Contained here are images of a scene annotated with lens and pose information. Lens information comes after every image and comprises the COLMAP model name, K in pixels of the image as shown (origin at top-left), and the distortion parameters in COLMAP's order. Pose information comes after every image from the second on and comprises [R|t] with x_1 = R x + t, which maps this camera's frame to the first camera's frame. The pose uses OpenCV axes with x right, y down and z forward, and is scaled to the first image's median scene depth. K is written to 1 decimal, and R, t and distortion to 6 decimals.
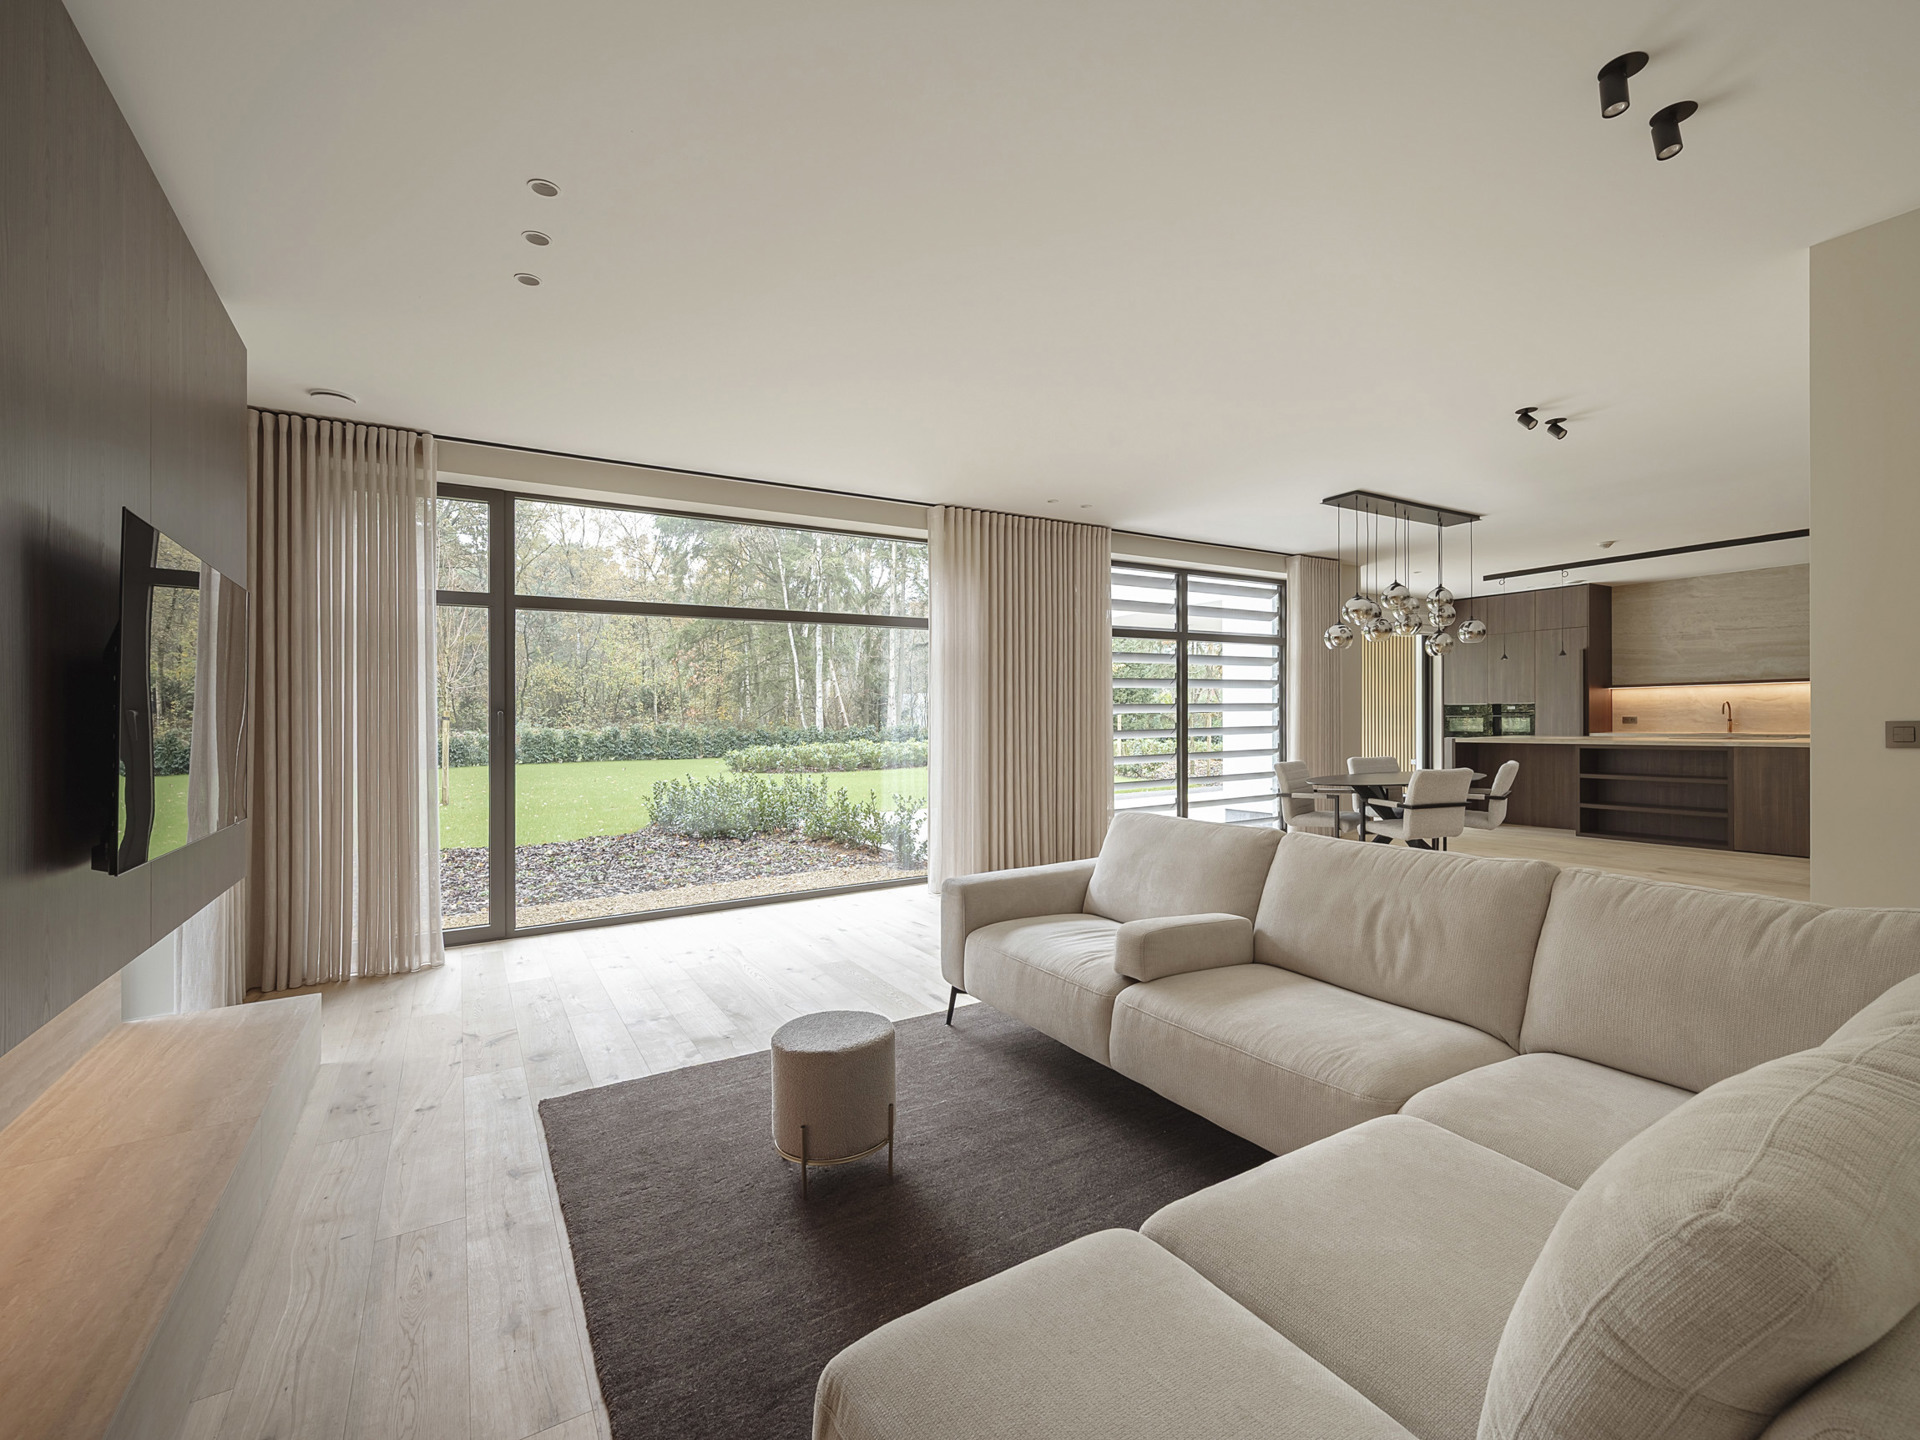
lens RADIAL K [[834.4, 0, 959.7], [0, 834.4, 714.2], [0, 0, 1]] dist [-0.000375, 0.000140]
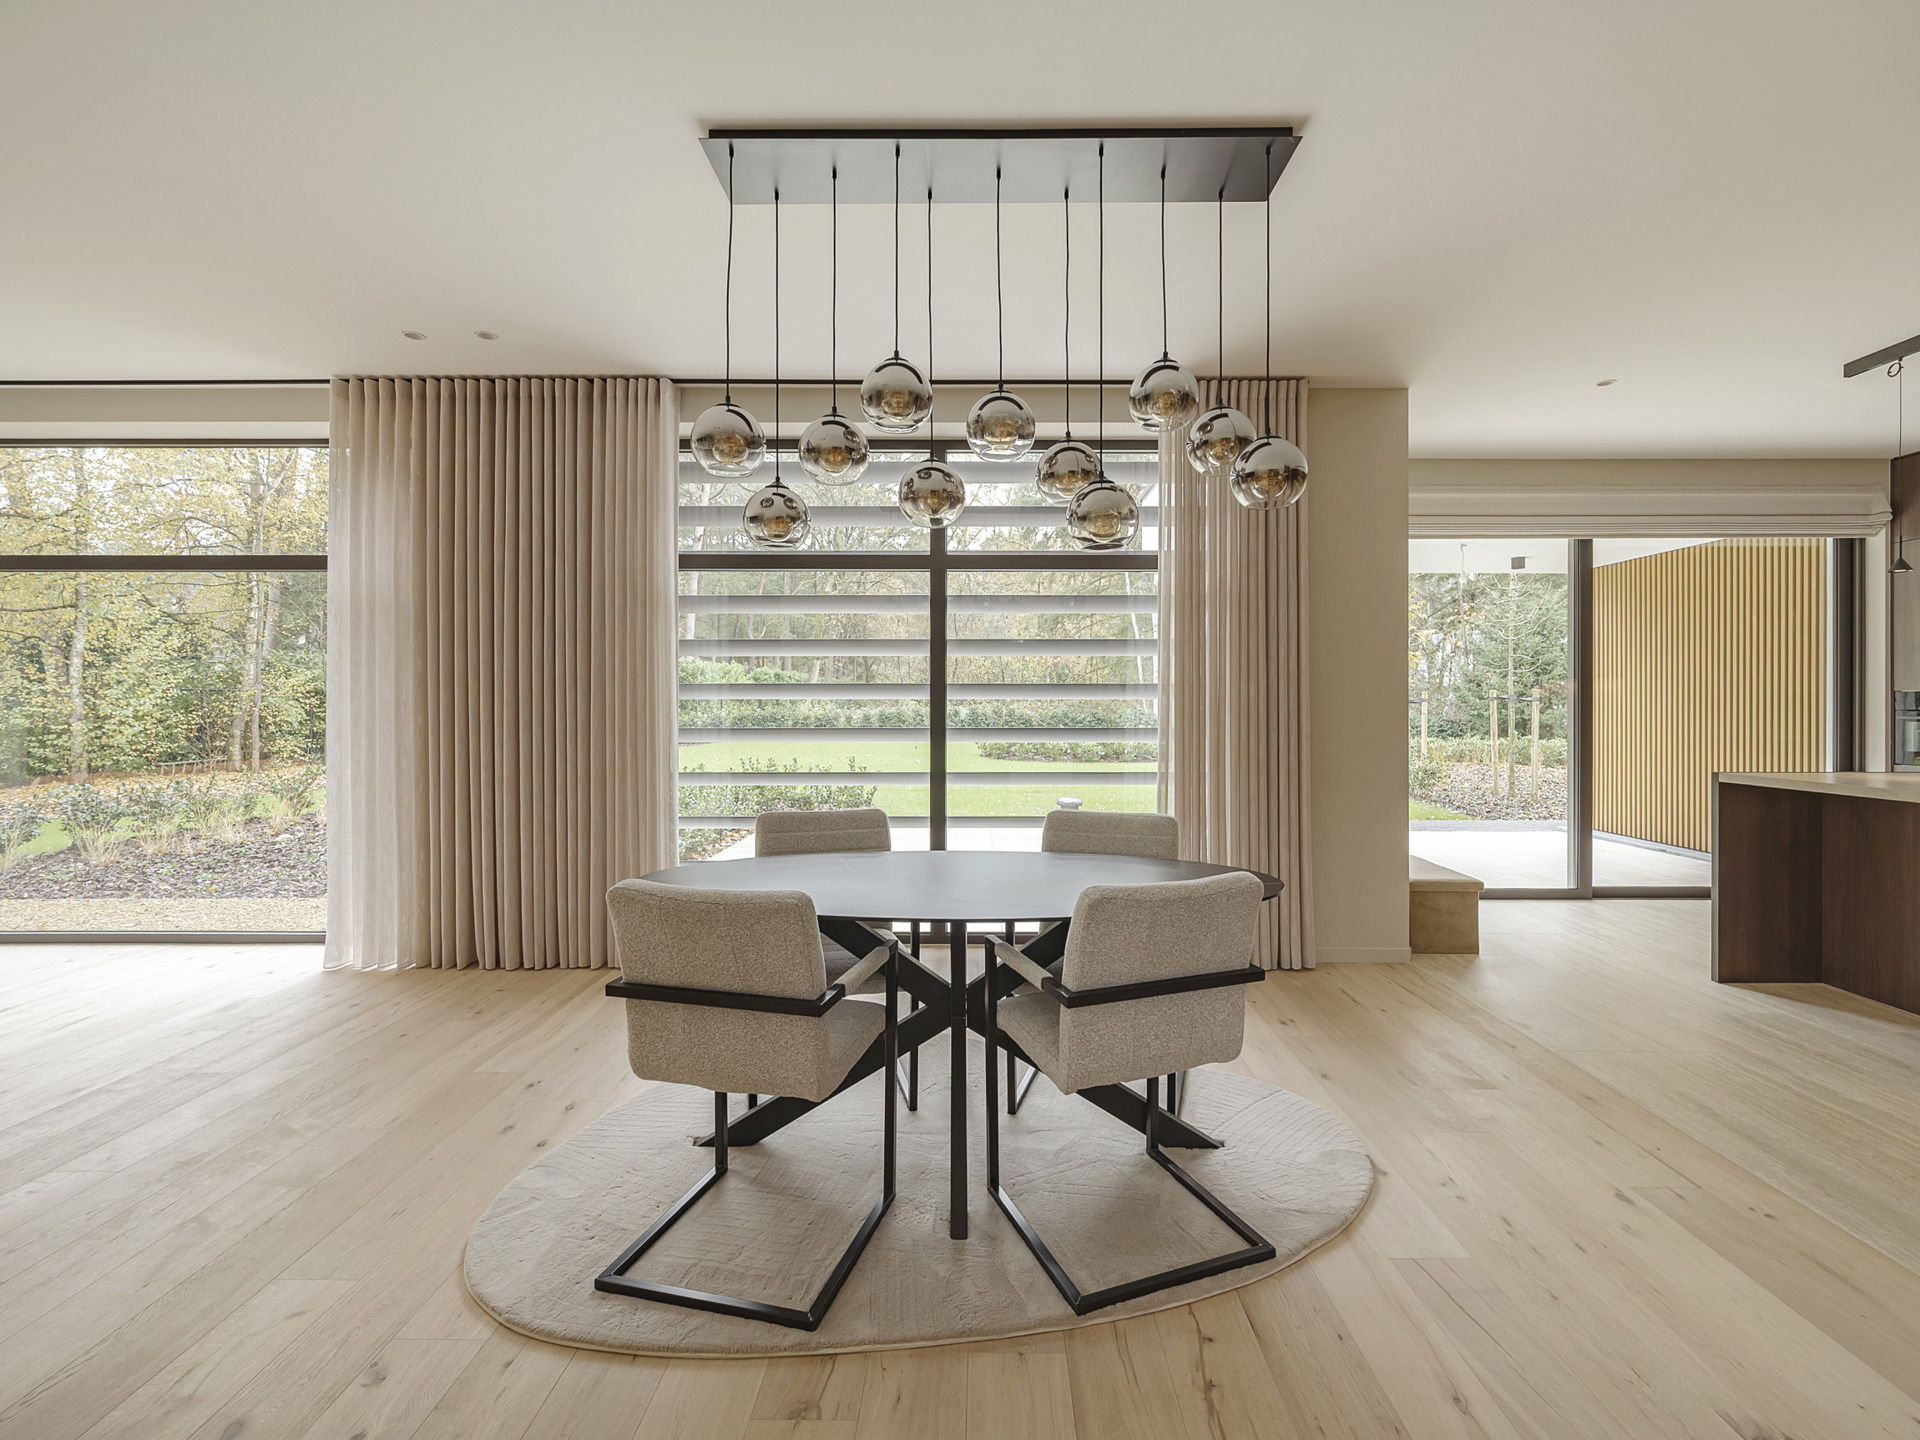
lens RADIAL K [[834.4, 0, 960.8], [0, 834.4, 705.2], [0, 0, 1]] dist [-0.000375, 0.000140]
pose [[0.857876, 0.014043, -0.513664, 0.576274], [-0.007222, 0.999857, 0.015273, -0.007060], [0.513806, -0.009392, 0.857855, 0.533177]]
